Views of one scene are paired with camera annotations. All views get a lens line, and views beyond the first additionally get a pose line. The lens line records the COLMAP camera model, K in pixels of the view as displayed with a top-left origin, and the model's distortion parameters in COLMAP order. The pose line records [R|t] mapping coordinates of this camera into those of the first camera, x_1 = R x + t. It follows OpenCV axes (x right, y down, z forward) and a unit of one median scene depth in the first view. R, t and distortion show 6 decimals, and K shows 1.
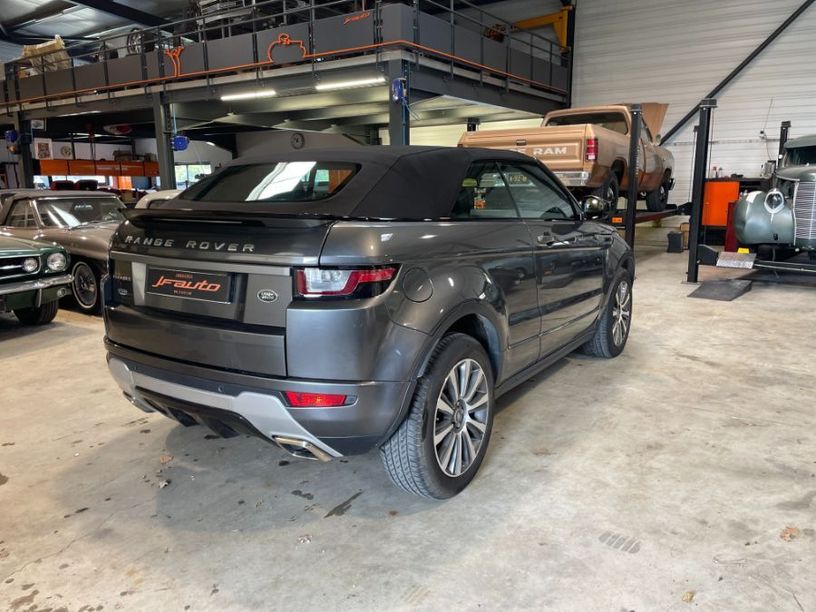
lens RADIAL K [[615.8, 0, 407.1], [0, 615.8, 302.2], [0, 0, 1]] dist [0.097924, -0.129476]
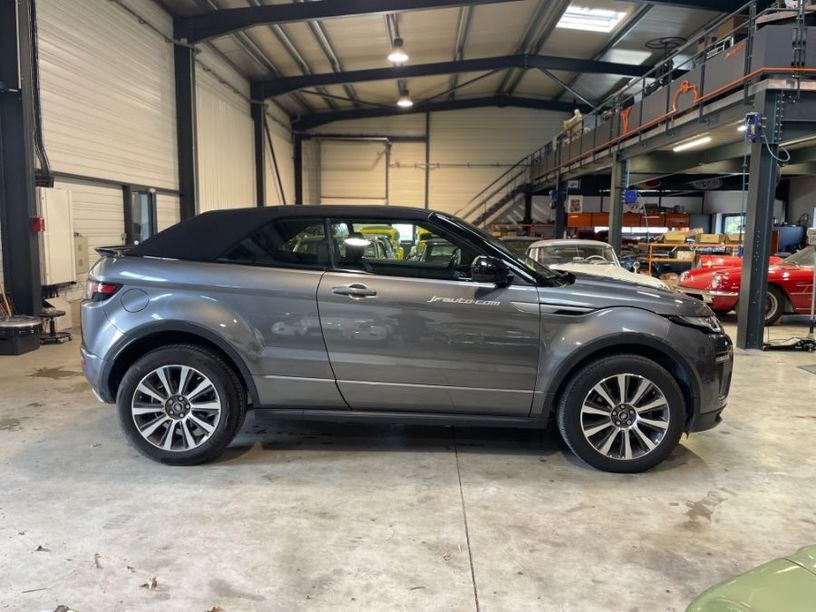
lens RADIAL K [[615.8, 0, 409.6], [0, 615.8, 303.7], [0, 0, 1]] dist [0.097924, -0.129476]
pose [[0.540779, 0.115838, -0.833150, 1.179950], [-0.178348, 0.983743, 0.021014, -0.123744], [0.822040, 0.137226, 0.552647, 0.522983]]
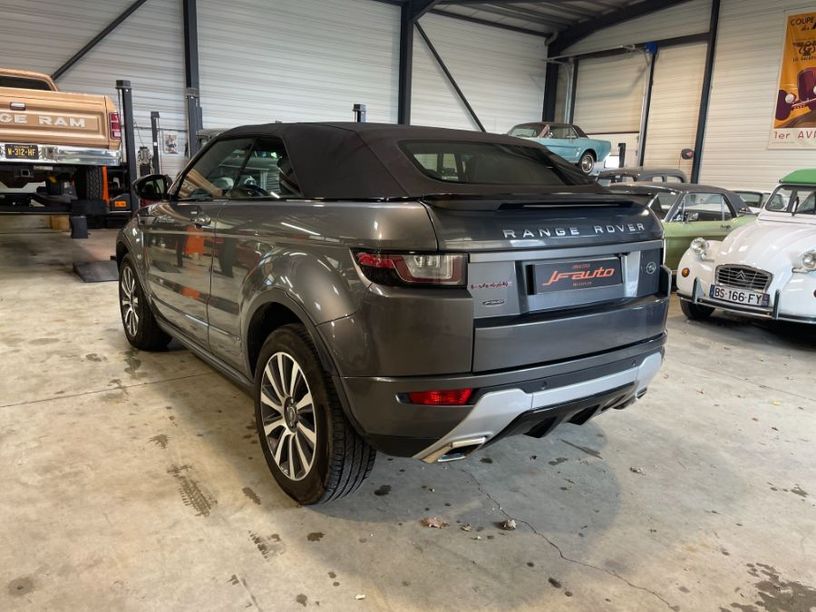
lens RADIAL K [[615.8, 0, 409.2], [0, 615.8, 299.2], [0, 0, 1]] dist [0.097924, -0.129476]
pose [[0.354423, -0.165014, 0.920410, -0.992087], [0.144512, 0.982146, 0.120434, -0.106775], [-0.923851, 0.090326, 0.371942, 0.677834]]
